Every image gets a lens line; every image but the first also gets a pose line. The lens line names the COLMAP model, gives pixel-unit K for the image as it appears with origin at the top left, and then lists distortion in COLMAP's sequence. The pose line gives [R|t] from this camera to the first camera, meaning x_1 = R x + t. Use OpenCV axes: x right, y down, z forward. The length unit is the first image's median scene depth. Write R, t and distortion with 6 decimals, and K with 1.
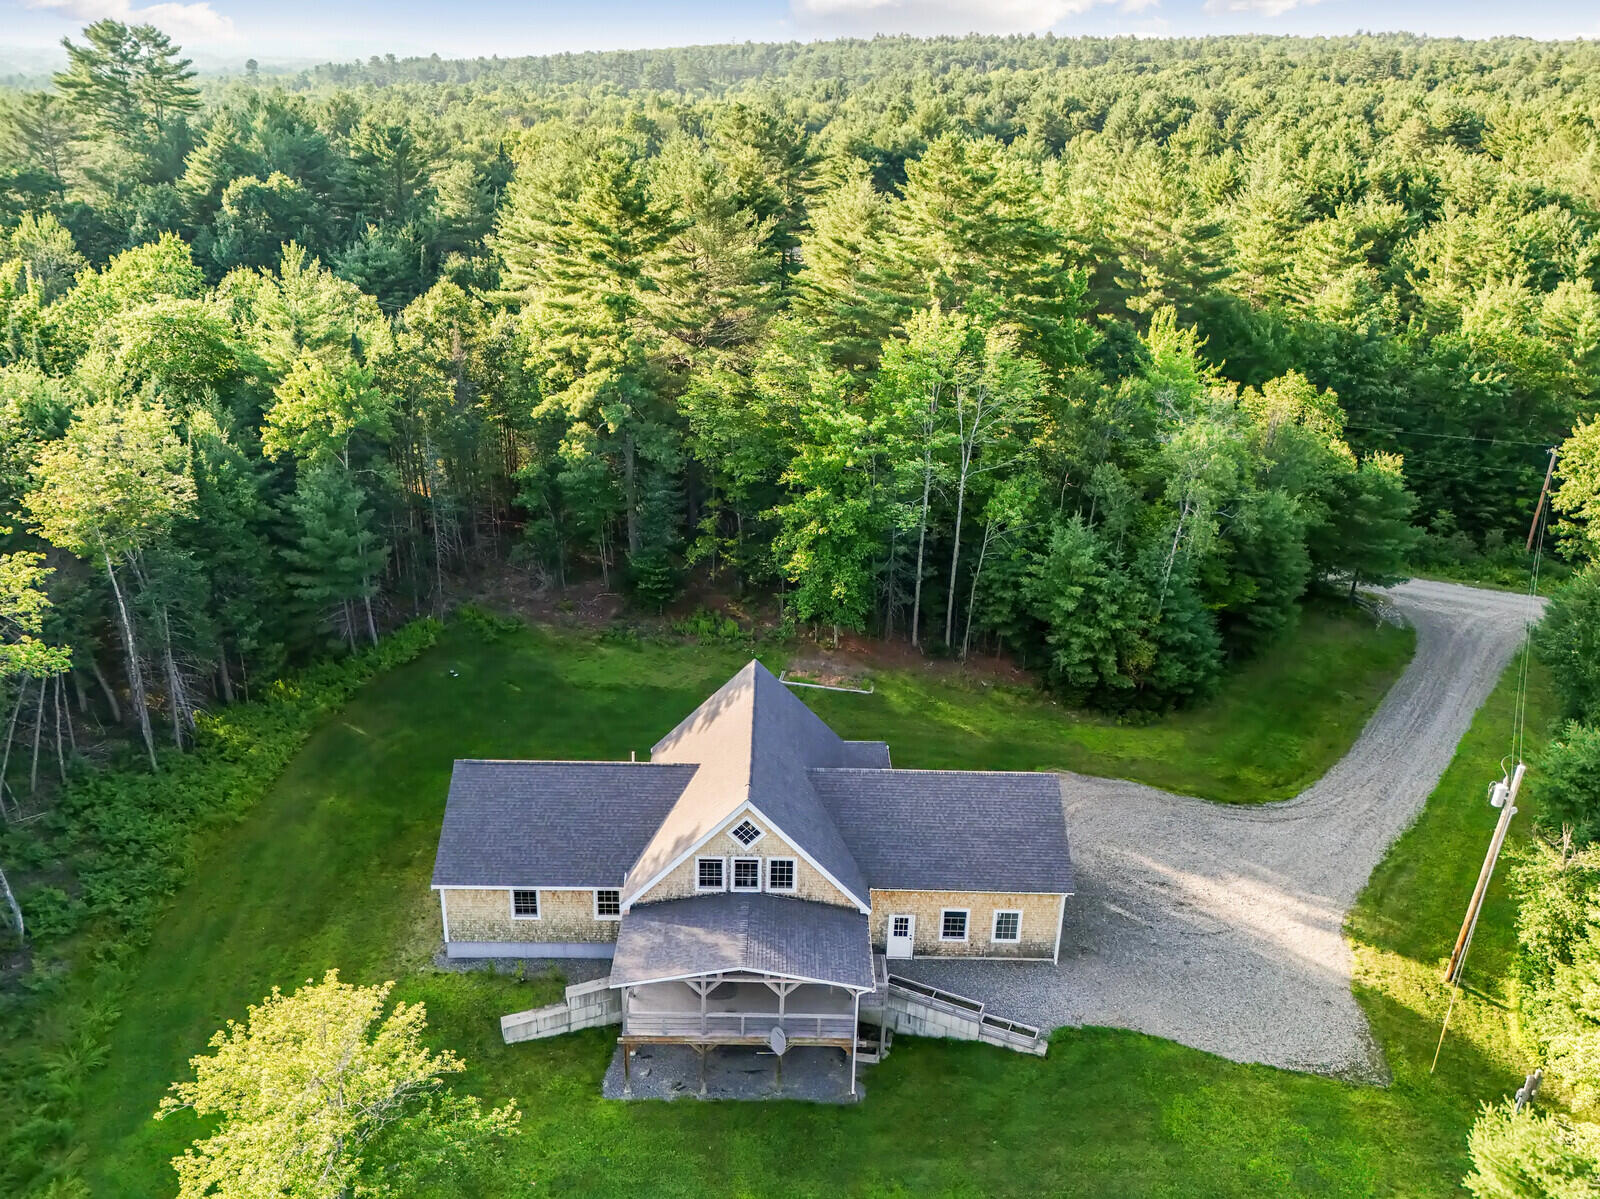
lens RADIAL K [[1156.3, 0, 800.1], [0, 1156.3, 604.8], [0, 0, 1]] dist [0.066525, -0.044541]
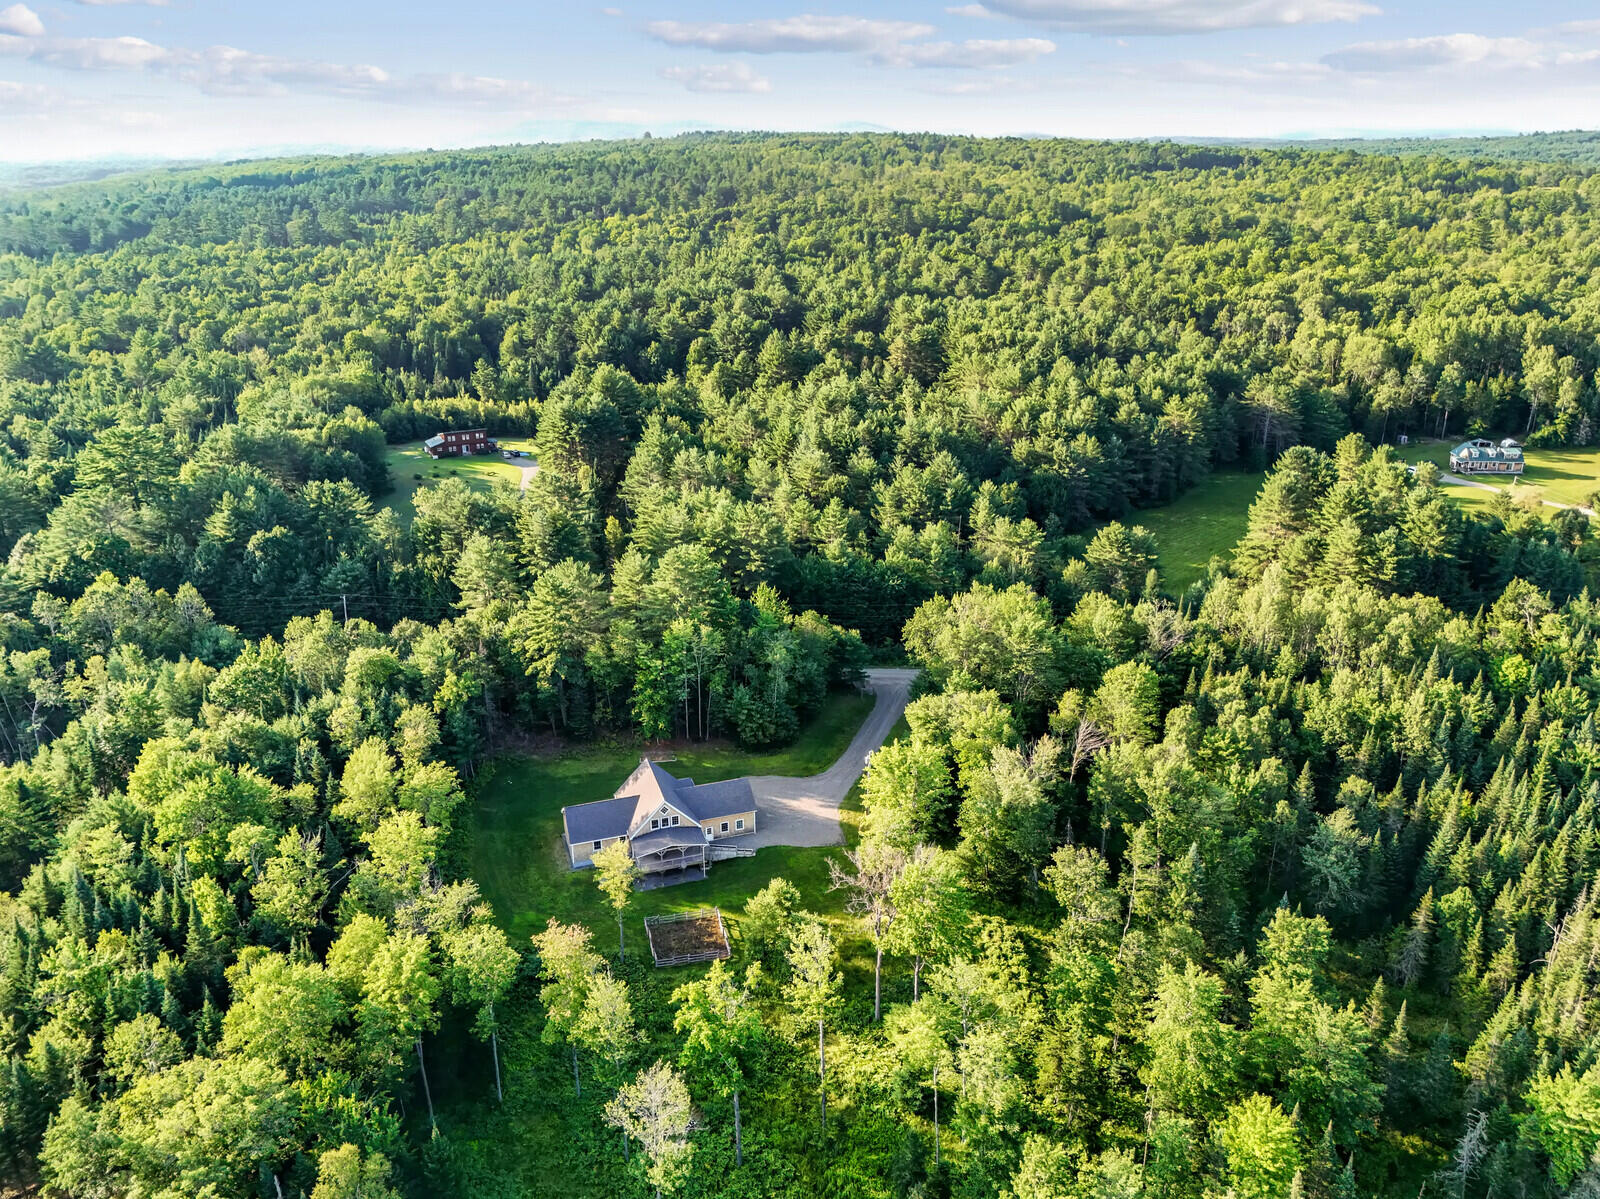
lens RADIAL K [[1156.3, 0, 800.1], [0, 1156.3, 597.7], [0, 0, 1]] dist [0.066525, -0.044541]
pose [[0.949295, -0.137373, 0.282786, -0.387204], [0.145752, 0.989283, -0.008701, -0.239094], [-0.278560, 0.049477, 0.959144, -1.727295]]
